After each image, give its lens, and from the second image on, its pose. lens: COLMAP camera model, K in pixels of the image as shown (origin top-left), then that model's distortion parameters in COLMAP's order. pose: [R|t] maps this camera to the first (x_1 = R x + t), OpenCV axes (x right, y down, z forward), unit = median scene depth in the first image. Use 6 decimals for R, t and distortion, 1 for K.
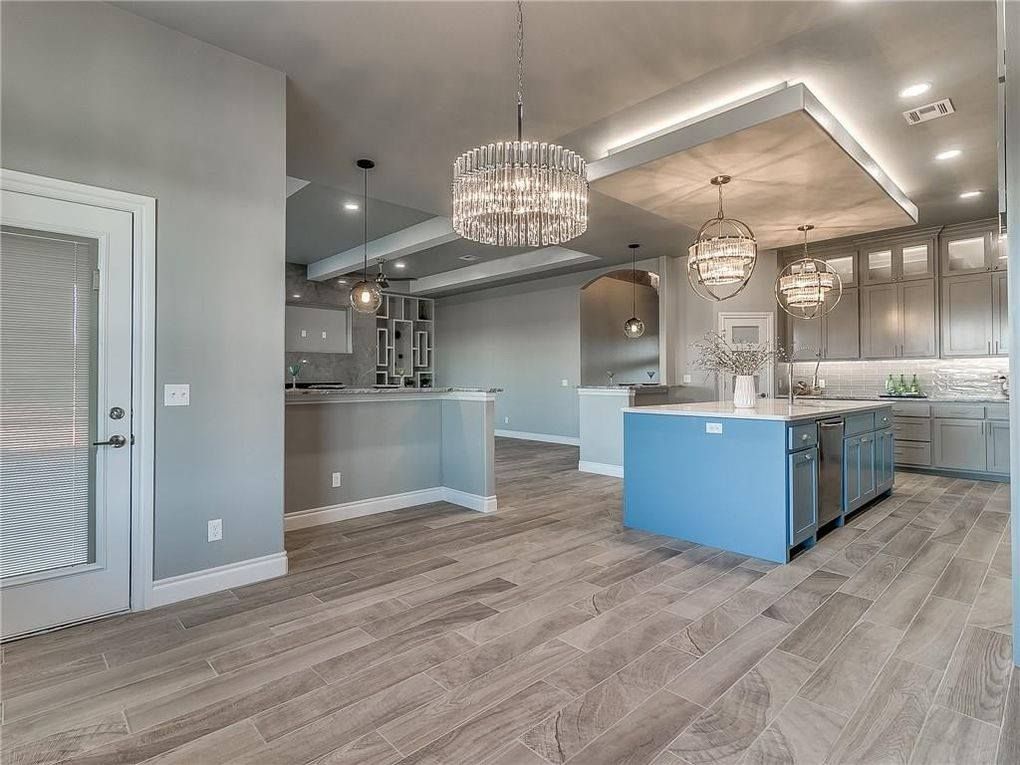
lens RADIAL K [[602.5, 0, 510.0], [0, 602.5, 382.5], [0, 0, 1]] dist [-0.000749, -0.000199]
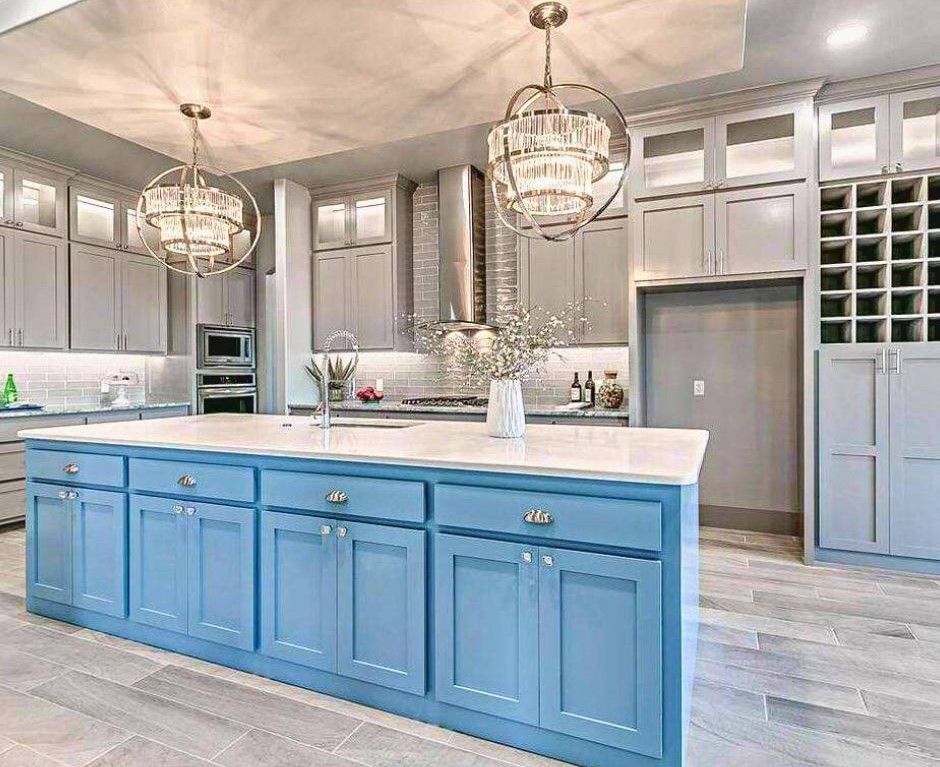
lens RADIAL K [[529.2, 0, 449.6], [0, 529.2, 380.6], [0, 0, 1]] dist [0.000016, 0.001042]
pose [[-0.344045, -0.014972, 0.938834, -0.071000], [0.006637, 0.999809, 0.018376, -0.025609], [-0.938930, 0.012553, -0.343880, 1.388502]]
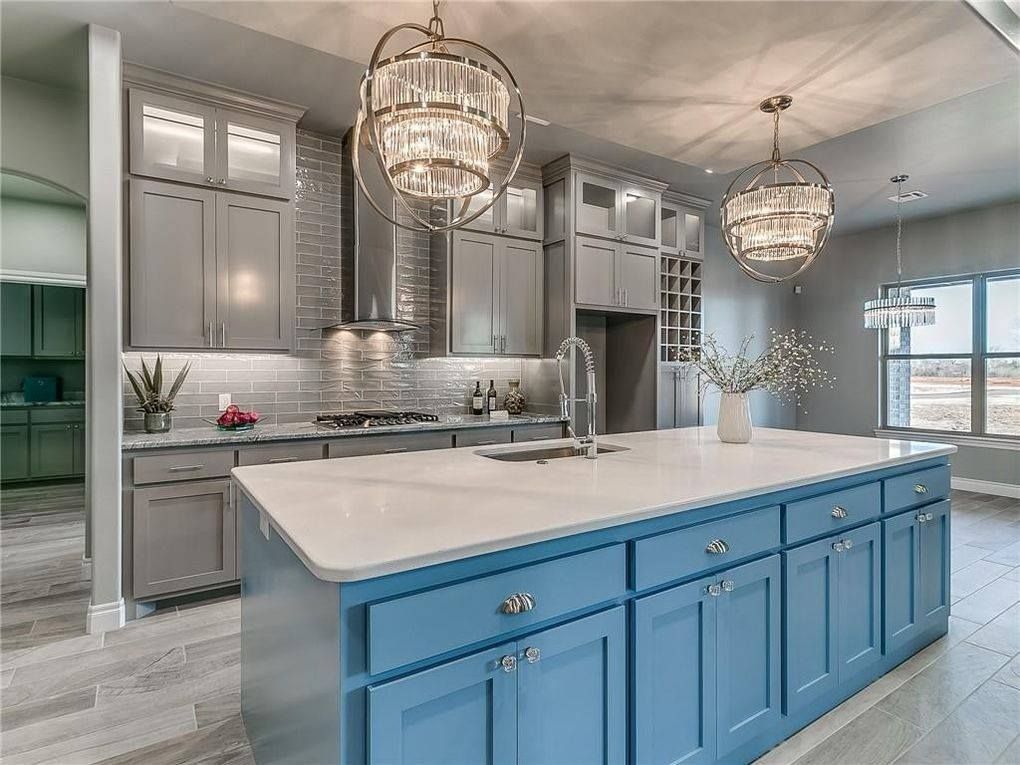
lens RADIAL K [[550.4, 0, 477.0], [0, 550.4, 368.9], [0, 0, 1]] dist [-0.001667, -0.000154]
pose [[-0.967563, 0.003245, 0.252610, 0.578736], [0.002126, 0.999987, -0.004703, -0.041148], [-0.252622, -0.004013, -0.967557, 1.870990]]
